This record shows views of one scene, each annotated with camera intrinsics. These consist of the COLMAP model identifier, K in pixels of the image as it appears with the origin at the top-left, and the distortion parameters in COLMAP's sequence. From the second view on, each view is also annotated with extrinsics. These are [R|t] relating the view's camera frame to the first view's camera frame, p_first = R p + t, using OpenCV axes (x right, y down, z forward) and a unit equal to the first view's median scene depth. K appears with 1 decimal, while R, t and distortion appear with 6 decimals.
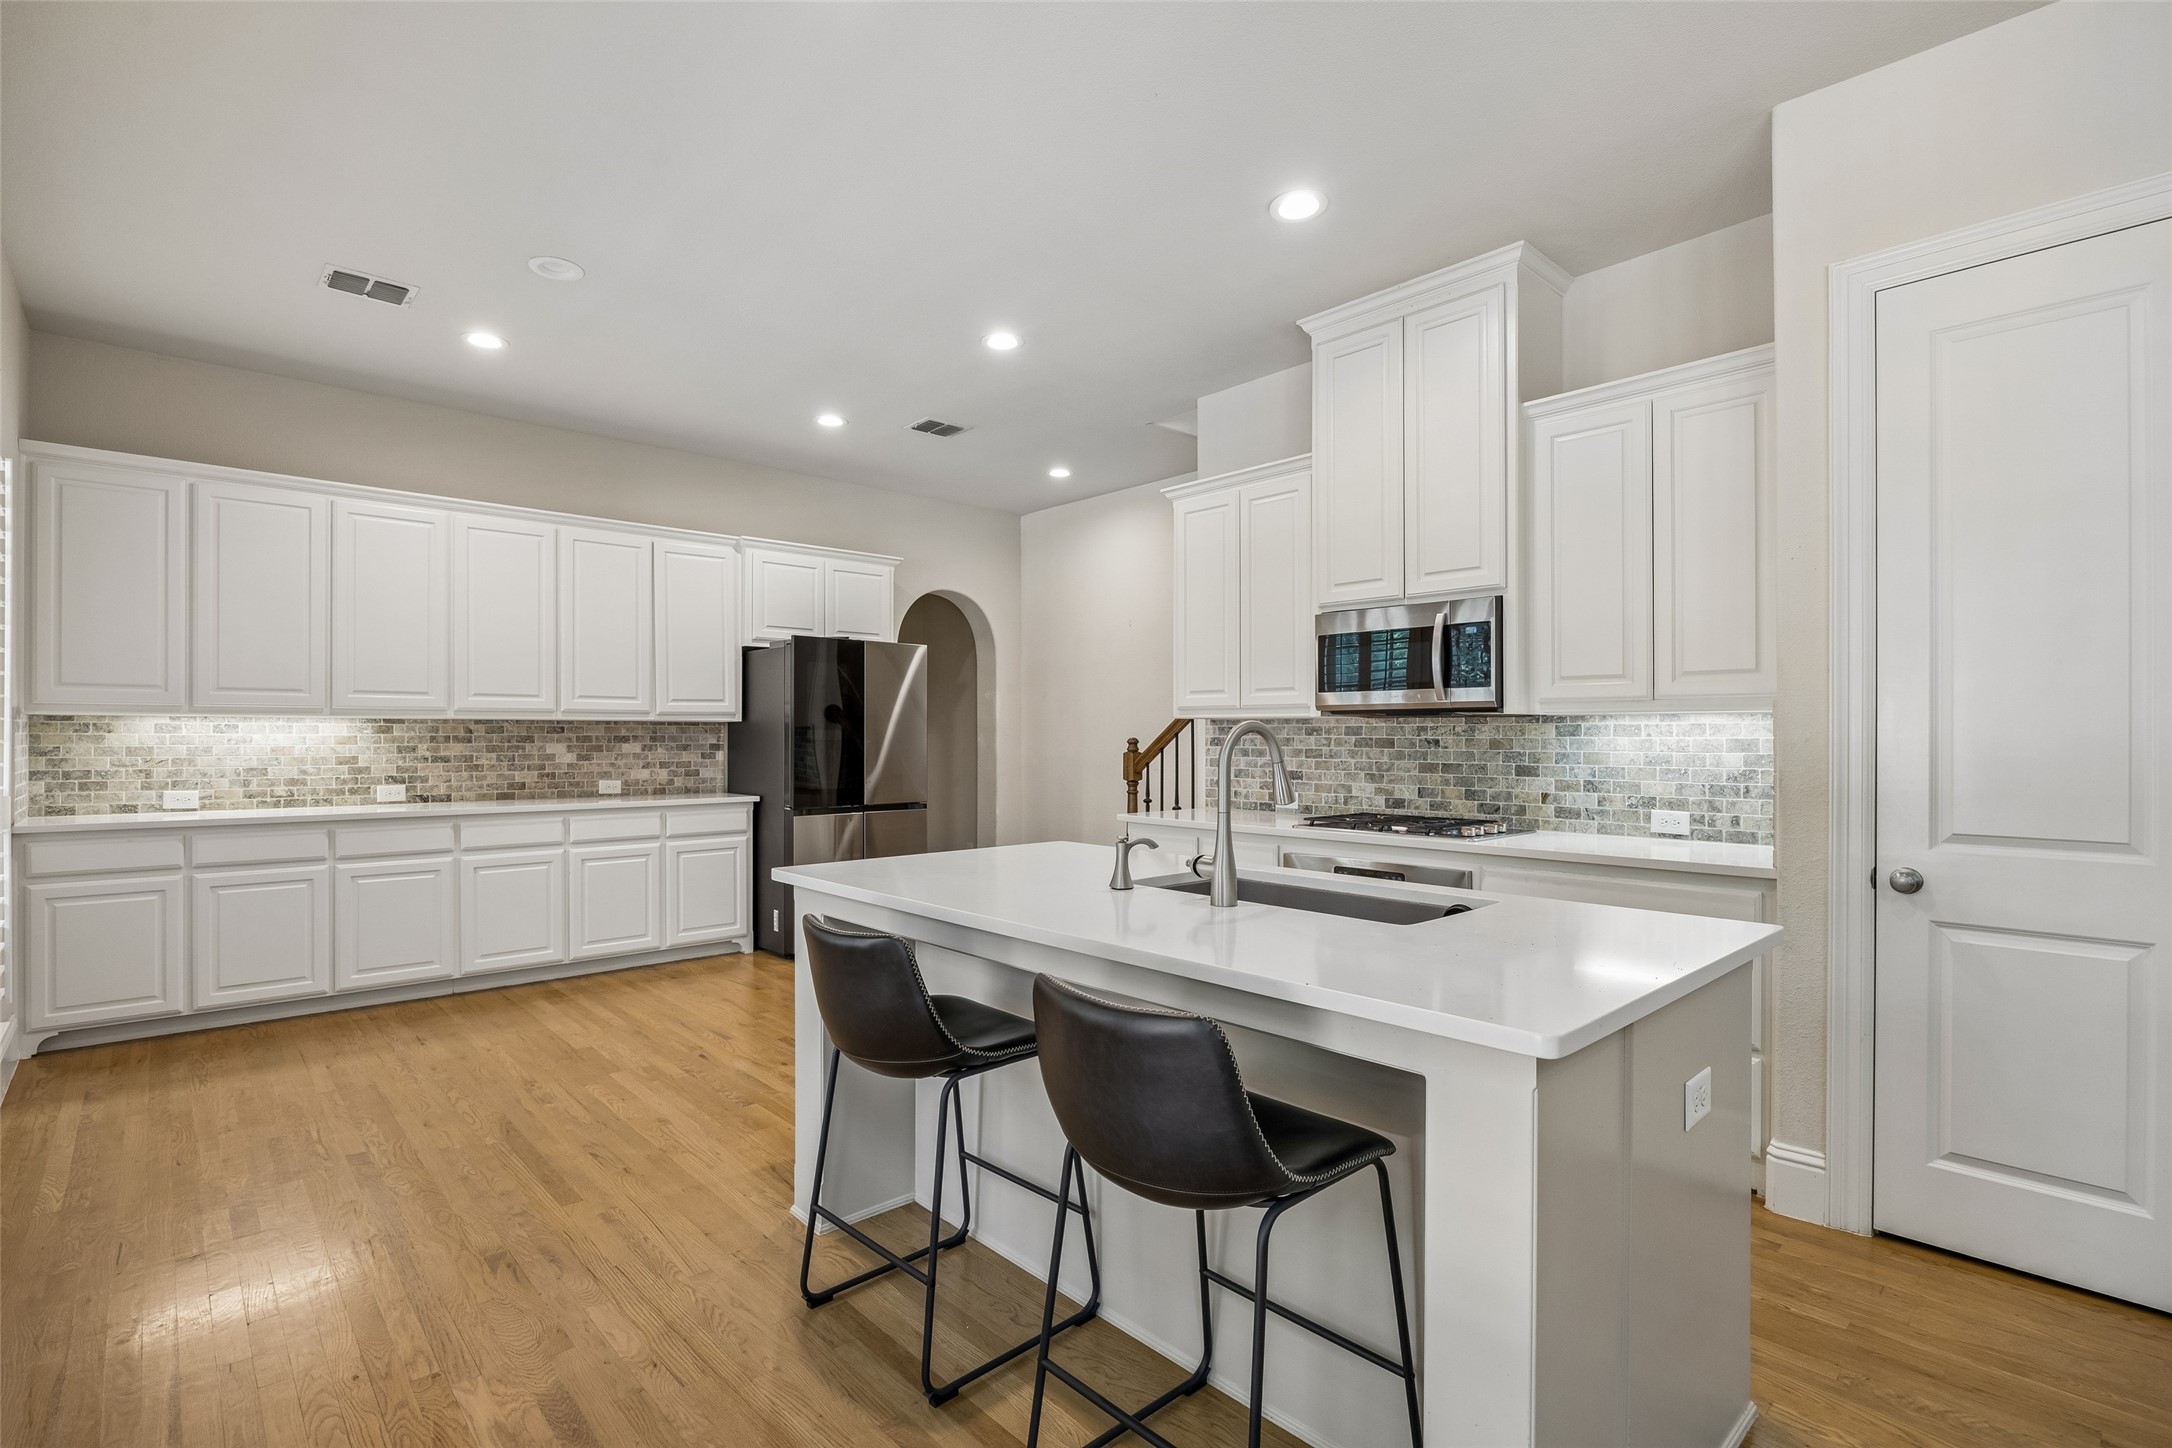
lens RADIAL K [[1016.5, 0, 1080.3], [0, 1016.5, 737.0], [0, 0, 1]] dist [-0.010428, -0.000483]
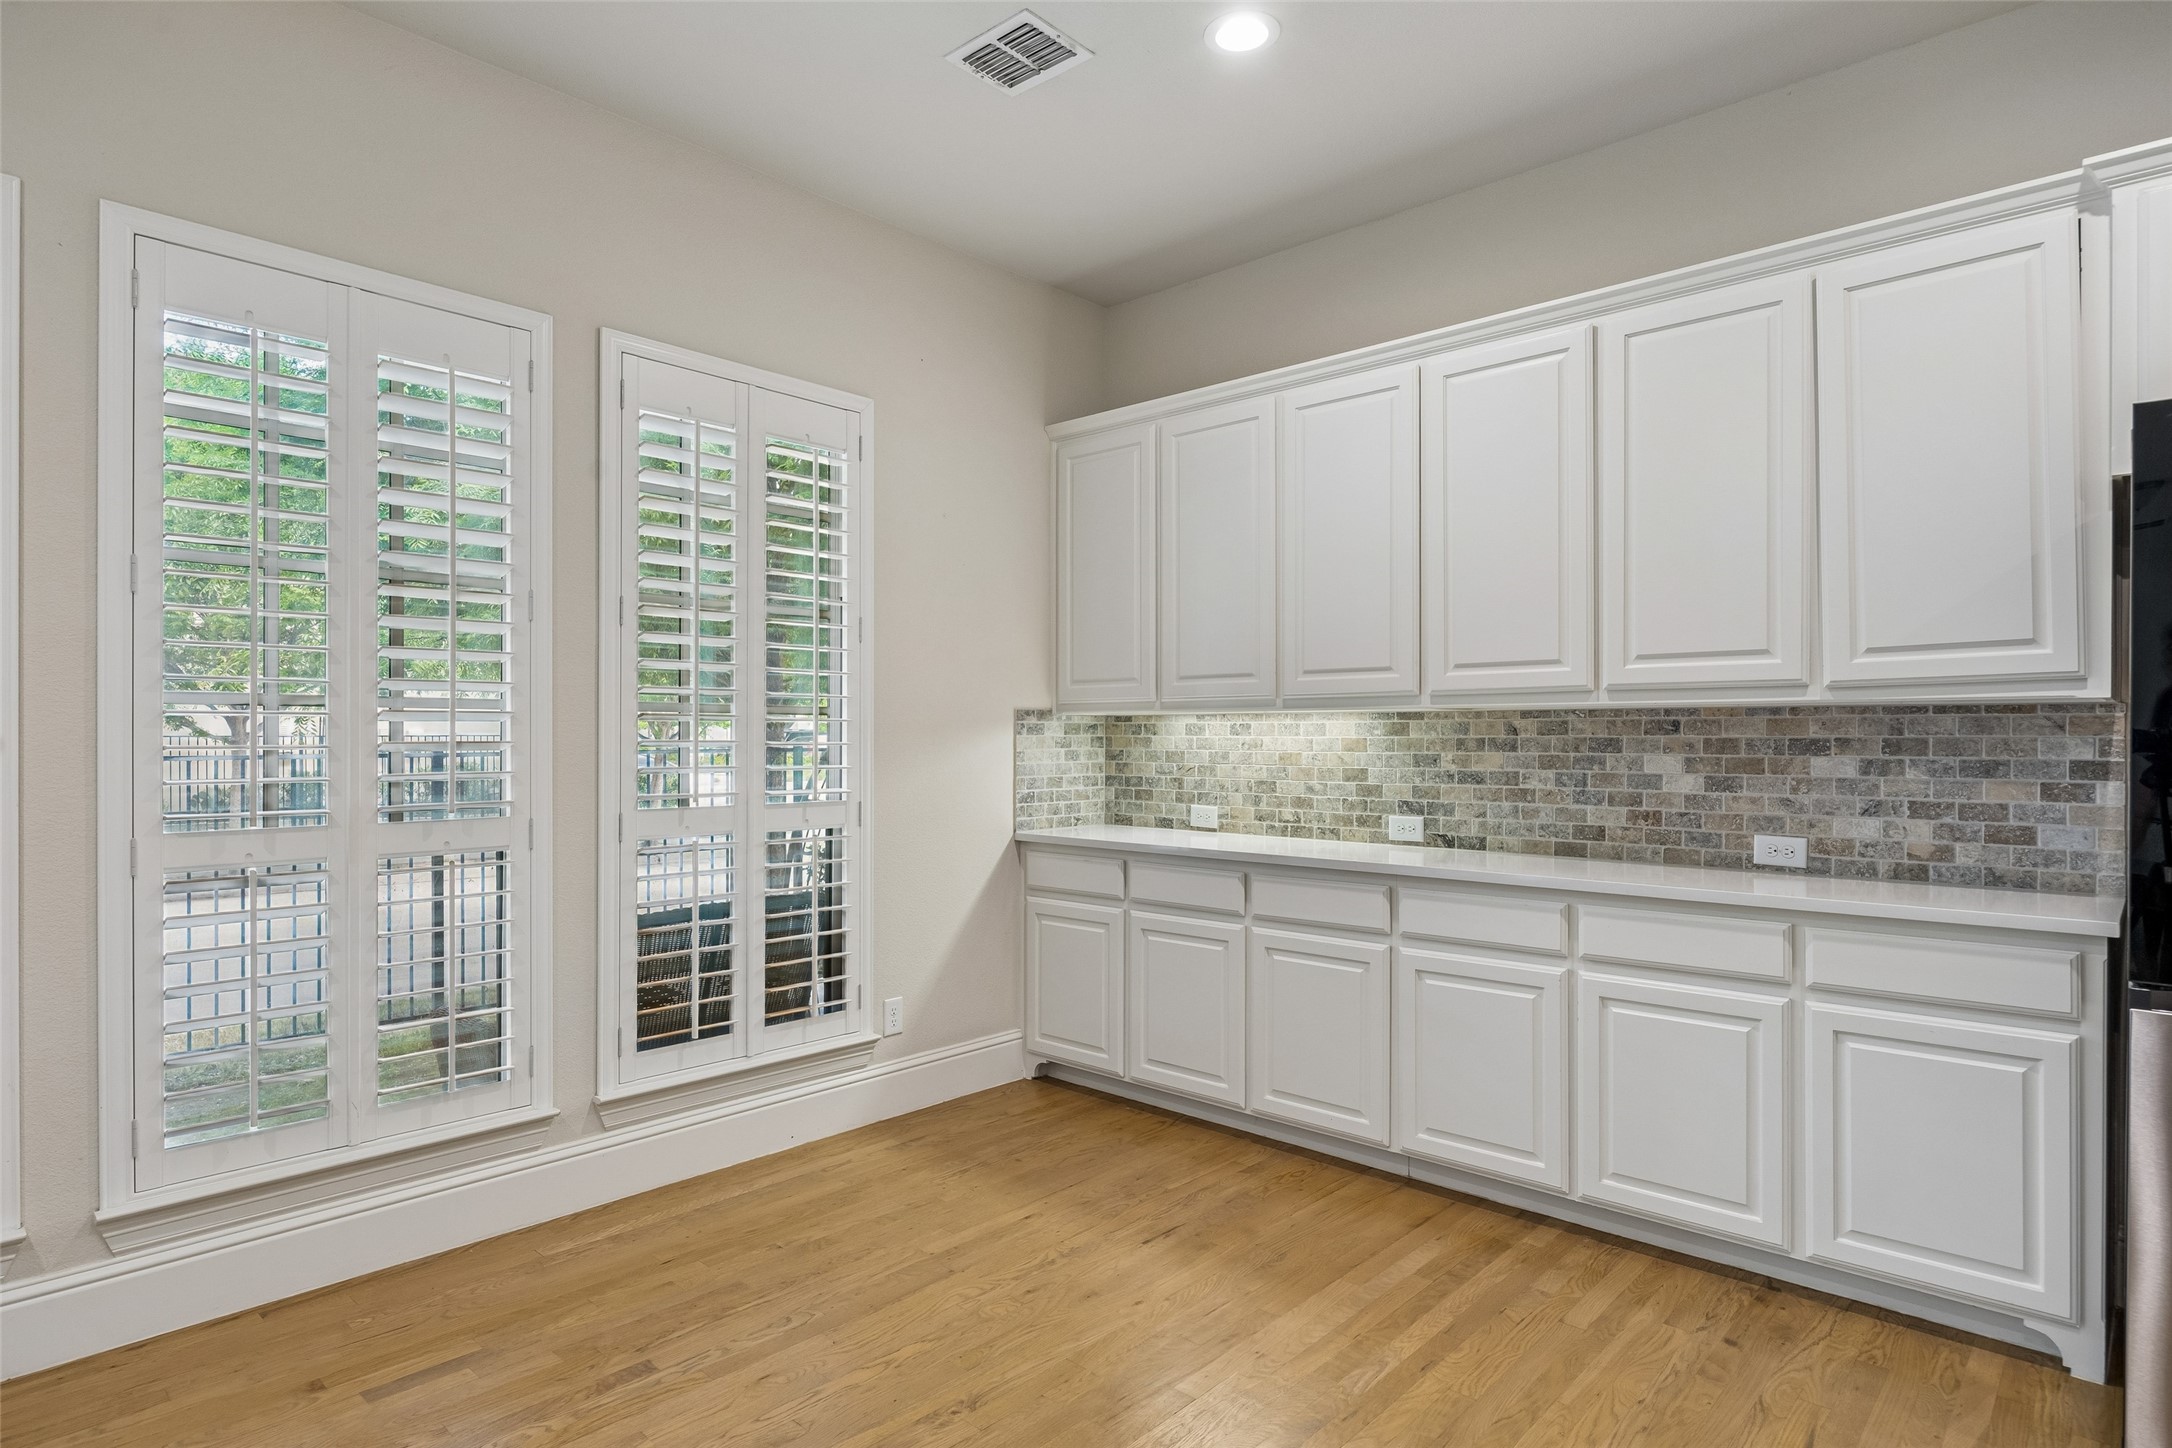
lens RADIAL K [[1172.6, 0, 1068.9], [0, 1172.6, 737.4], [0, 0, 1]] dist [-0.006716, 0.000375]
pose [[0.071156, -0.000855, -0.997465, 0.049921], [-0.002317, 0.999997, -0.001022, -0.000858], [0.997462, 0.002384, 0.071154, 0.825281]]
